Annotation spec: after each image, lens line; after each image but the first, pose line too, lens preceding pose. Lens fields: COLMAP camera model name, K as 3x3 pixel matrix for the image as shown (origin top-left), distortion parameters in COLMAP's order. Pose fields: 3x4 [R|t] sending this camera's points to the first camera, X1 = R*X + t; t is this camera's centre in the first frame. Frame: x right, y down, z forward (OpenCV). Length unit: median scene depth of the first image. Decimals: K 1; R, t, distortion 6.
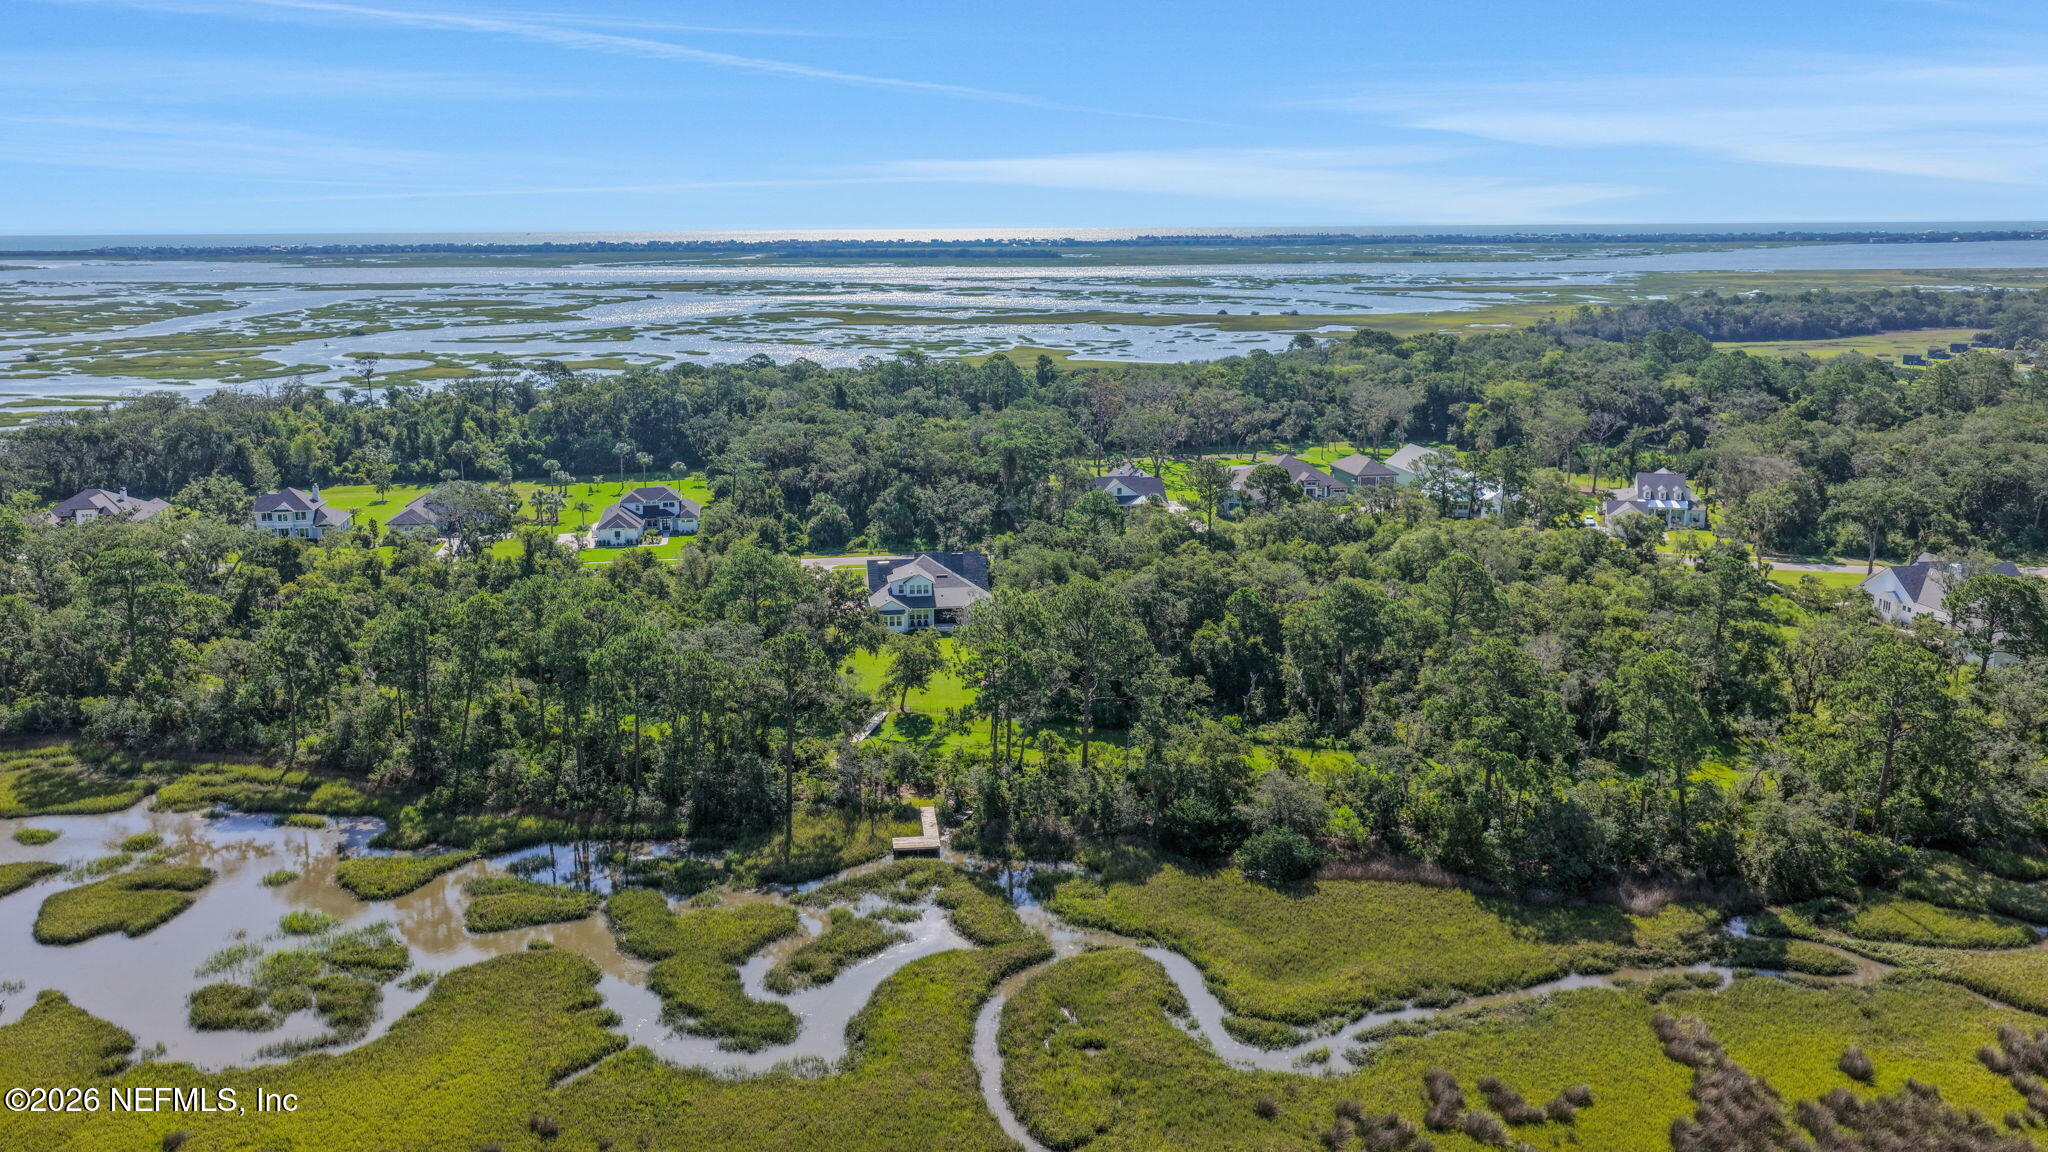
lens RADIAL K [[1685.3, 0, 1024.0], [0, 1685.3, 576.0], [0, 0, 1]] dist [-0.019600, 0.041638]
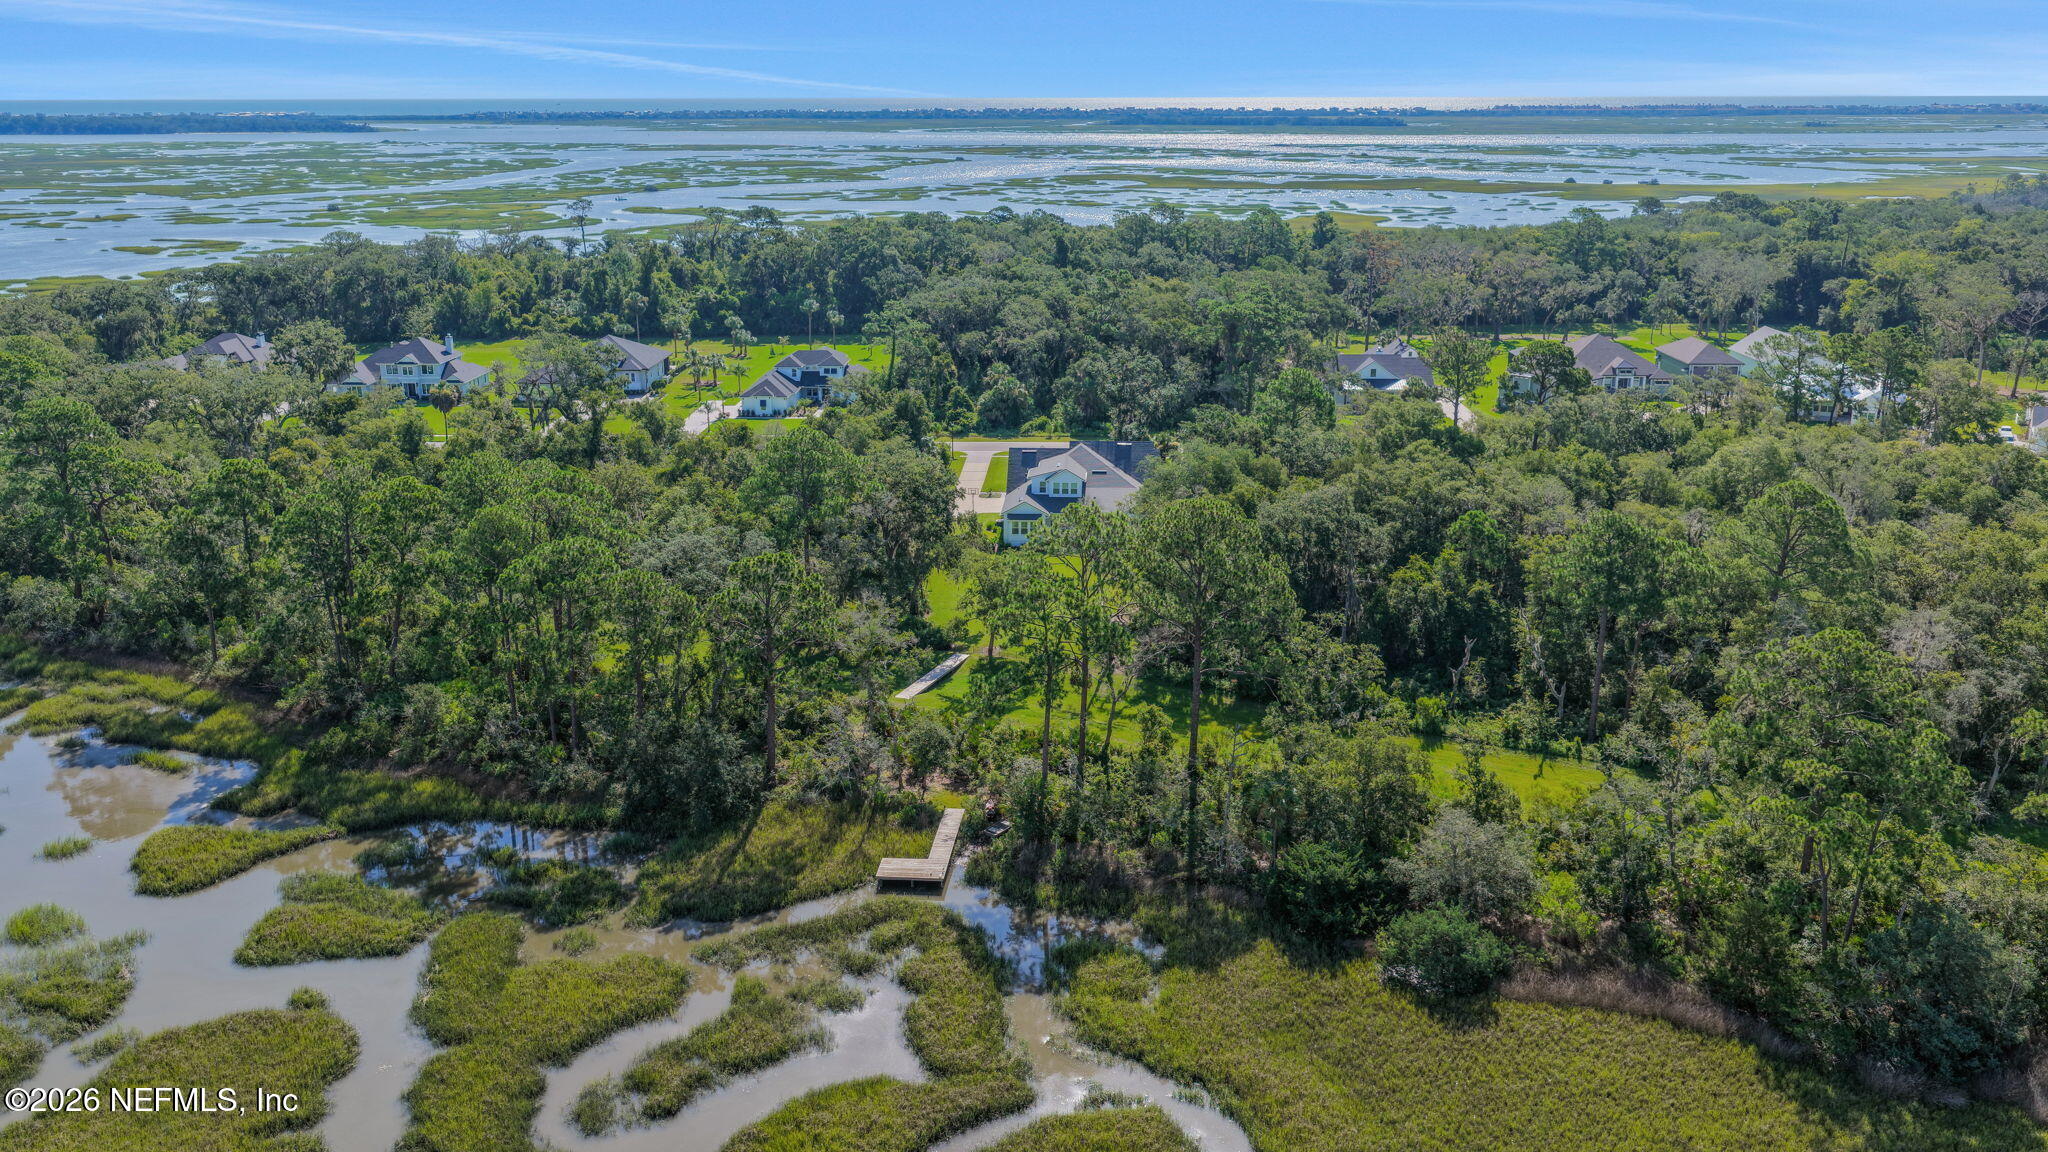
lens RADIAL K [[1685.3, 0, 1024.0], [0, 1685.3, 576.0], [0, 0, 1]] dist [-0.019600, 0.041638]
pose [[0.979894, 0.056596, -0.191321, 0.062405], [-0.042714, 0.996198, 0.075923, -0.008898], [0.194891, -0.066225, 0.978587, 0.203287]]
